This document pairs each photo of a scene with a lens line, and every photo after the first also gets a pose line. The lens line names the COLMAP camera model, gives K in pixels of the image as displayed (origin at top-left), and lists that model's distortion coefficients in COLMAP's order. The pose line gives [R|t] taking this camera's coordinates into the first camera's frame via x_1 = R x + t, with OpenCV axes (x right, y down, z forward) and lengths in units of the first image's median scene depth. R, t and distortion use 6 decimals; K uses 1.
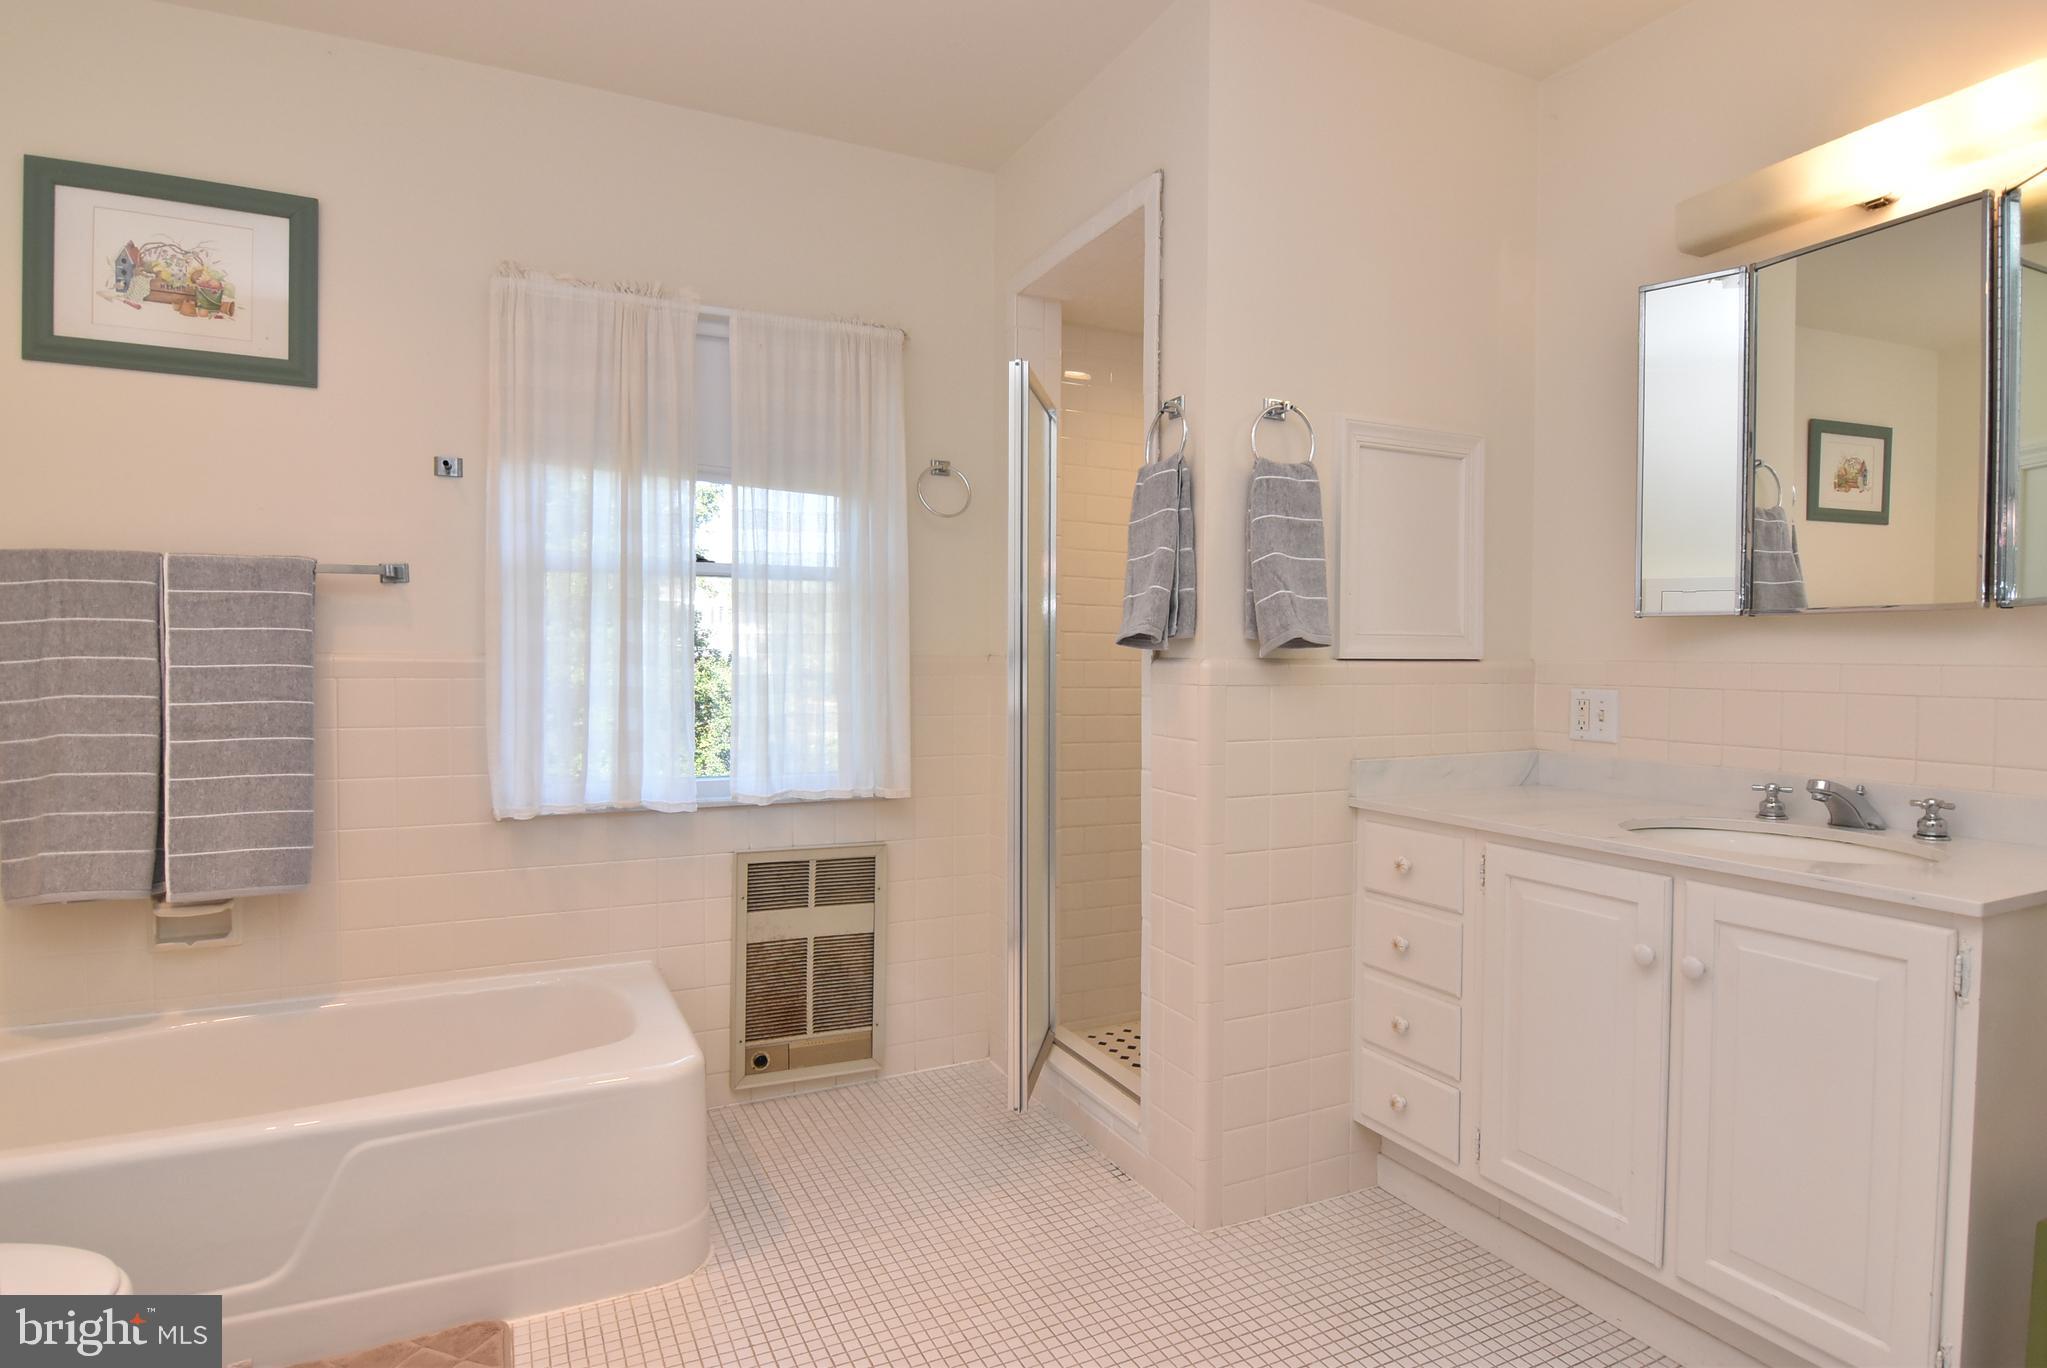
lens RADIAL K [[1088.3, 0, 1029.0], [0, 1088.3, 682.5], [0, 0, 1]] dist [-0.003242, -0.014856]
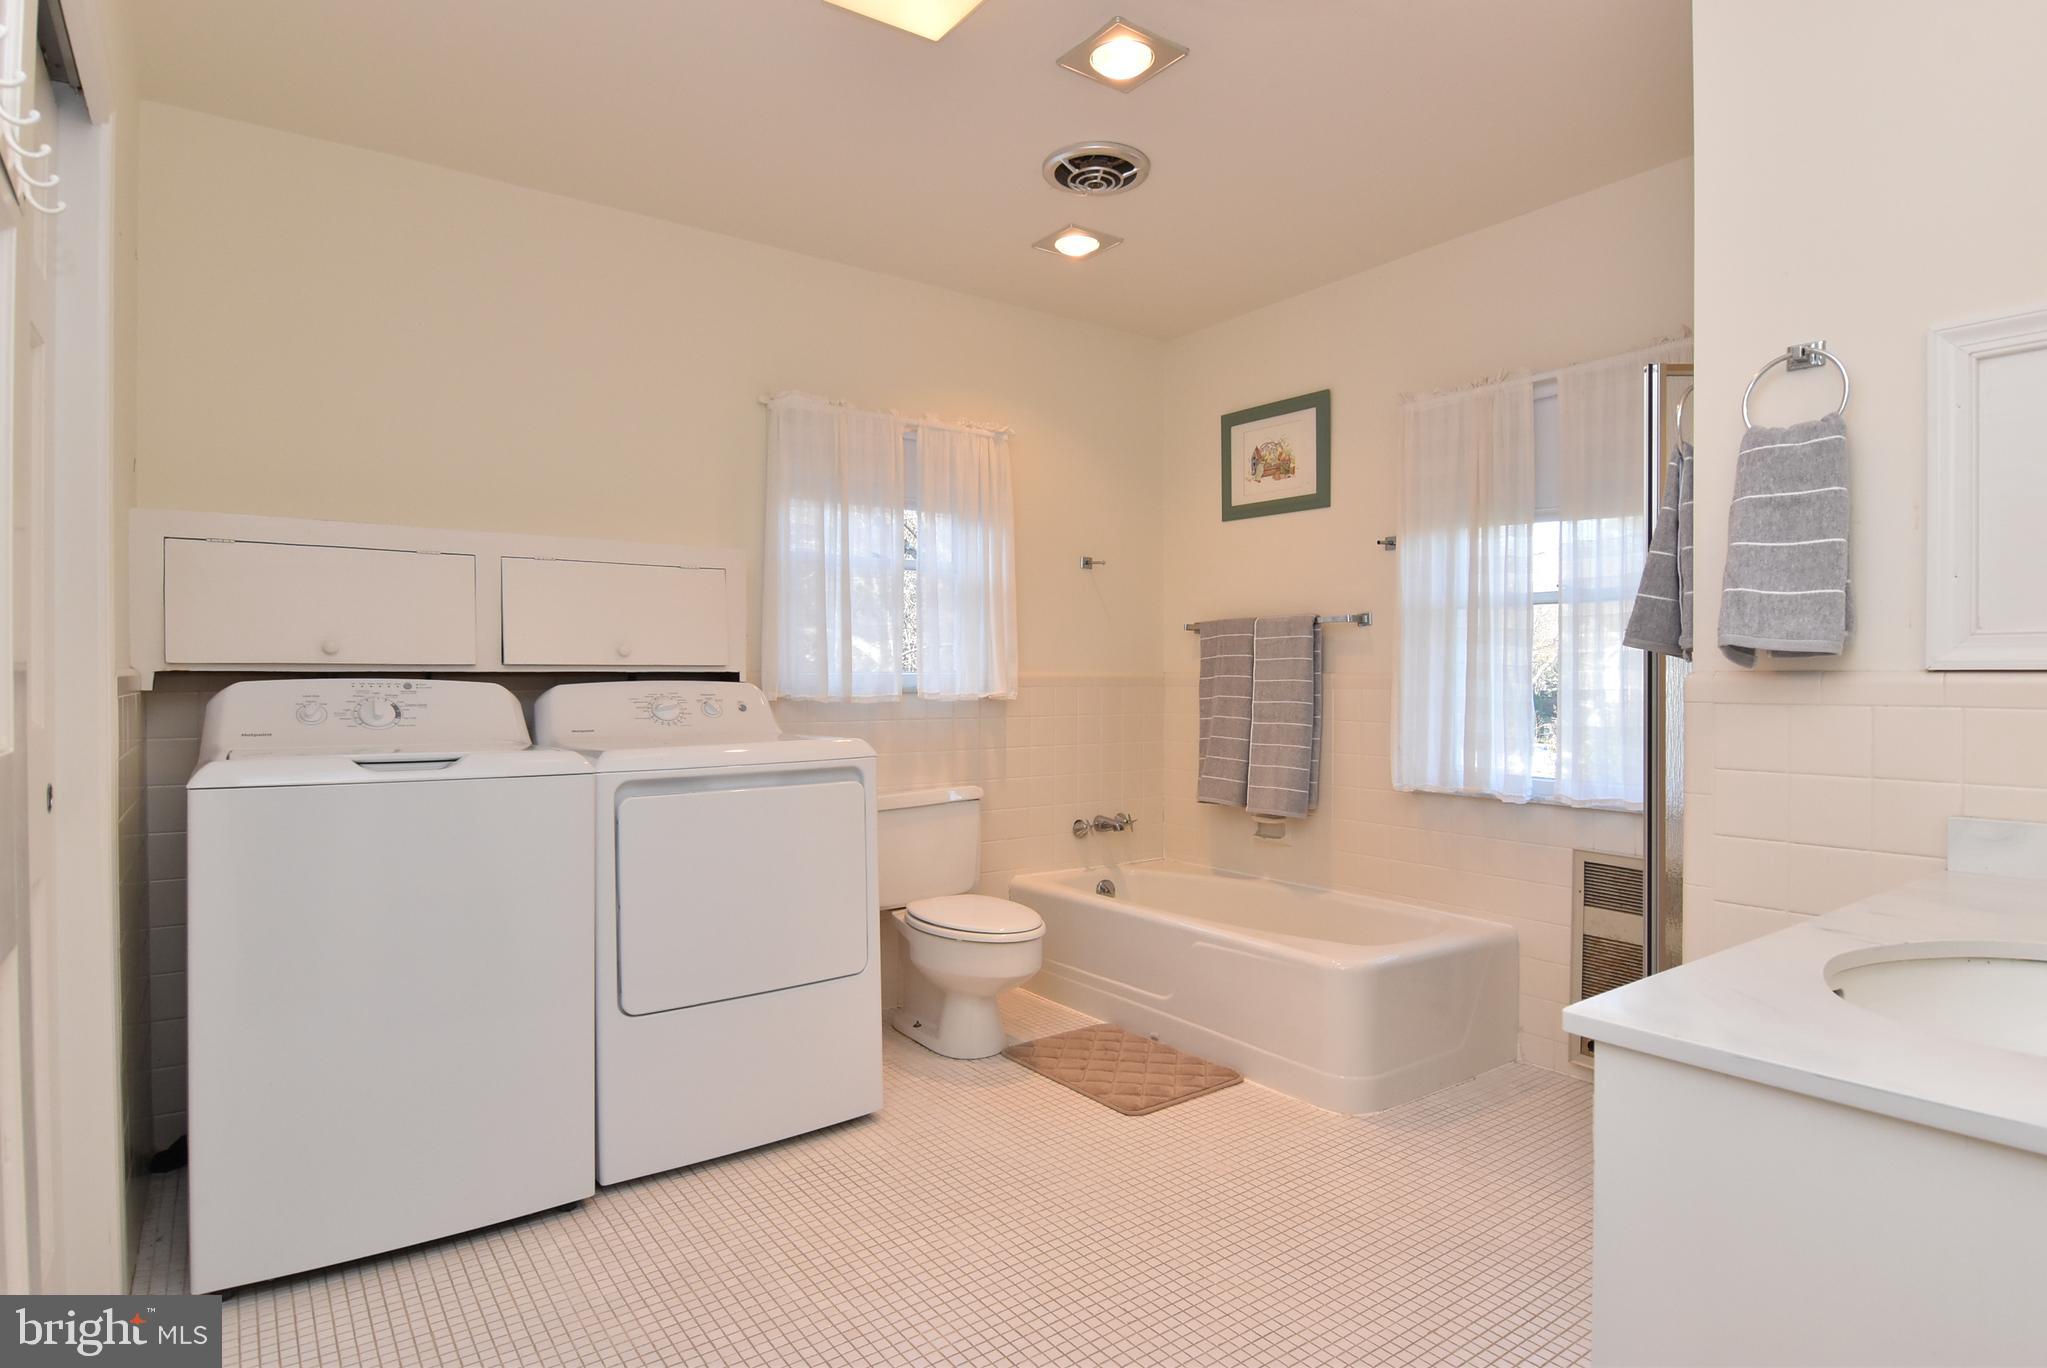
lens RADIAL K [[1088.3, 0, 1026.0], [0, 1088.3, 684.2], [0, 0, 1]] dist [-0.003242, -0.014856]
pose [[0.167222, 0.003112, -0.985914, 0.843835], [-0.021617, 0.999766, -0.000511, 0.000030], [0.985682, 0.021398, 0.167251, 0.294837]]
